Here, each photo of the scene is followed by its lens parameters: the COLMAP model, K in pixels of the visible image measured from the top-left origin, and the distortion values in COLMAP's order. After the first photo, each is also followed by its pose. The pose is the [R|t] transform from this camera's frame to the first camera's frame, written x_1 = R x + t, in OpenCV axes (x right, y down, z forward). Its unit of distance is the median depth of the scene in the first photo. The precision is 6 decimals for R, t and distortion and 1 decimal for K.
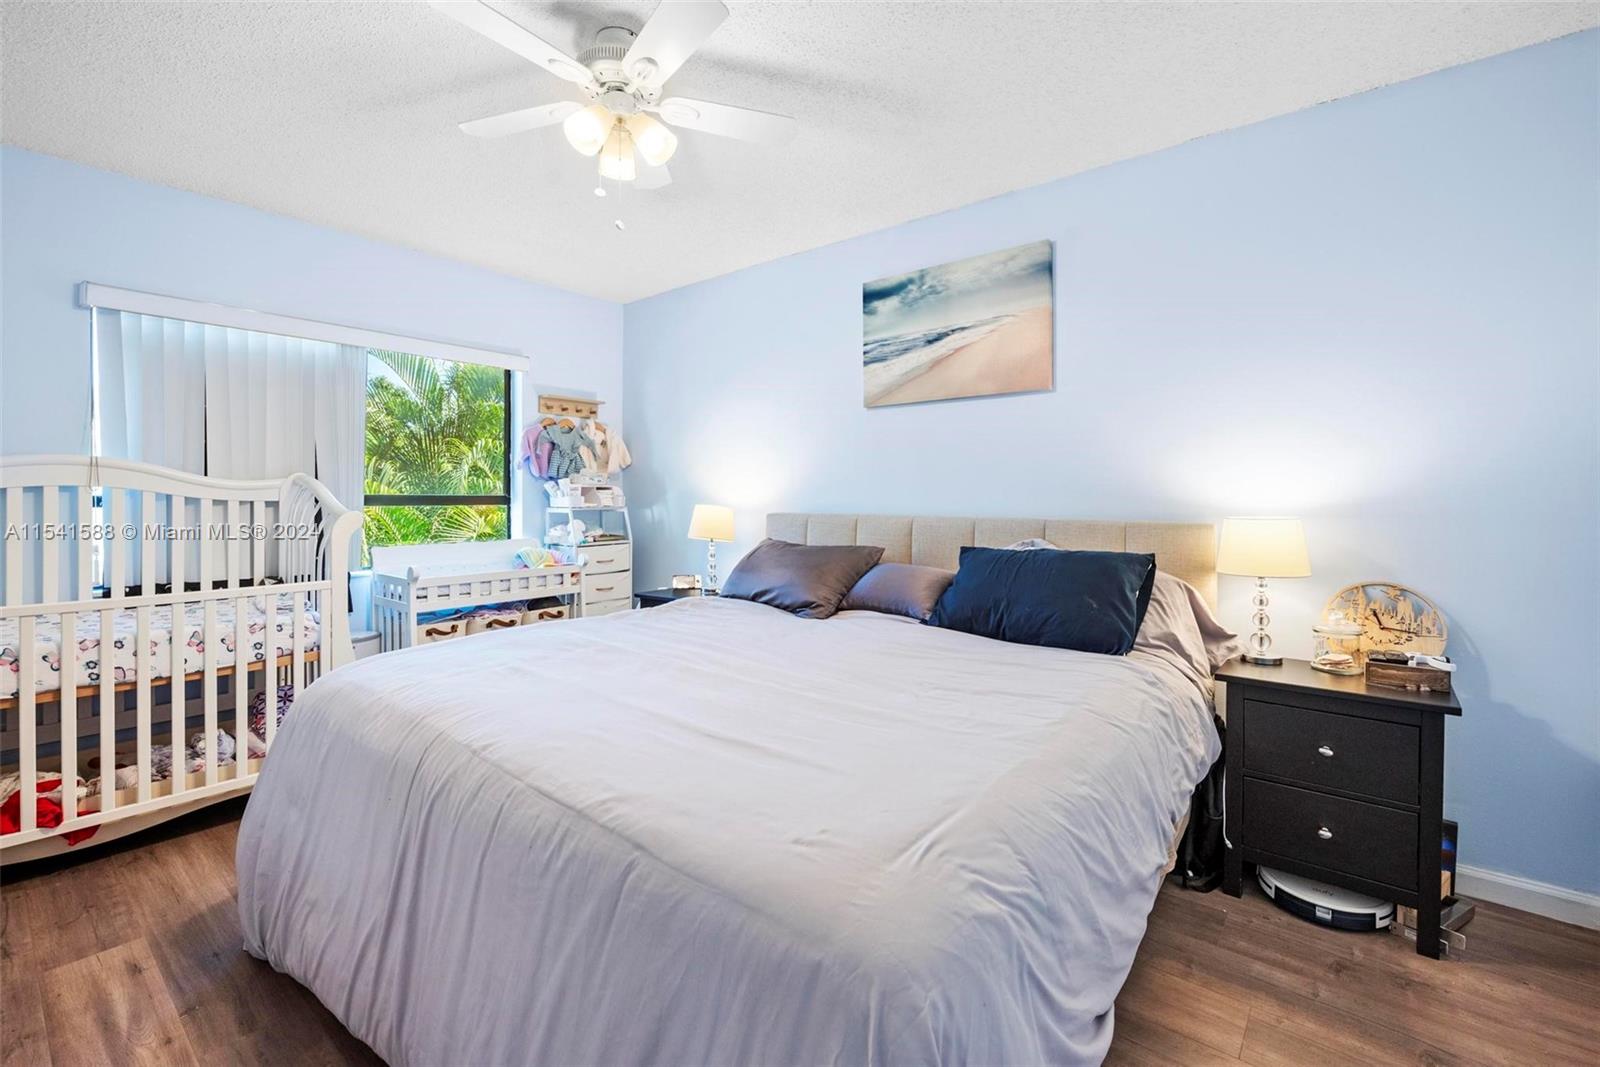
lens RADIAL K [[663.4, 0, 805.5], [0, 663.4, 519.0], [0, 0, 1]] dist [-0.002042, -0.000050]
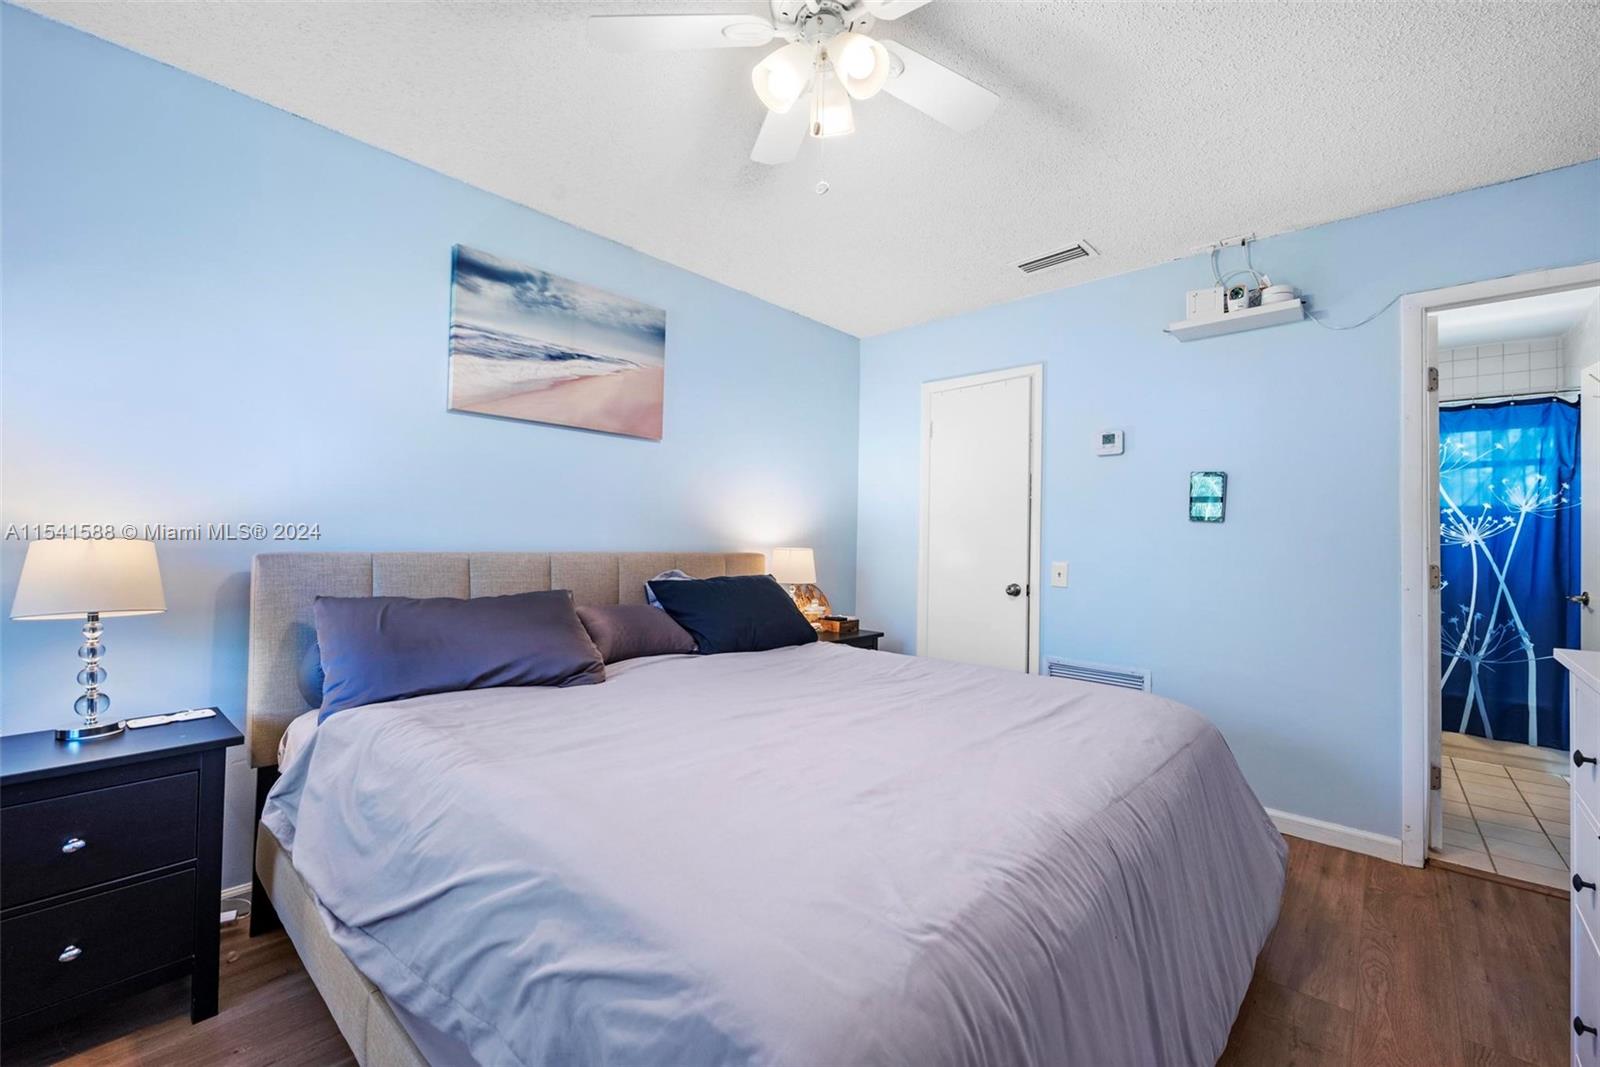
lens RADIAL K [[651.1, 0, 822.9], [0, 651.1, 532.7], [0, 0, 1]] dist [0.000116, -0.000103]
pose [[0.055270, 0.009055, 0.998430, -0.671002], [0.017585, 0.999795, -0.010041, -0.016207], [-0.998317, 0.018112, 0.055099, 0.599065]]
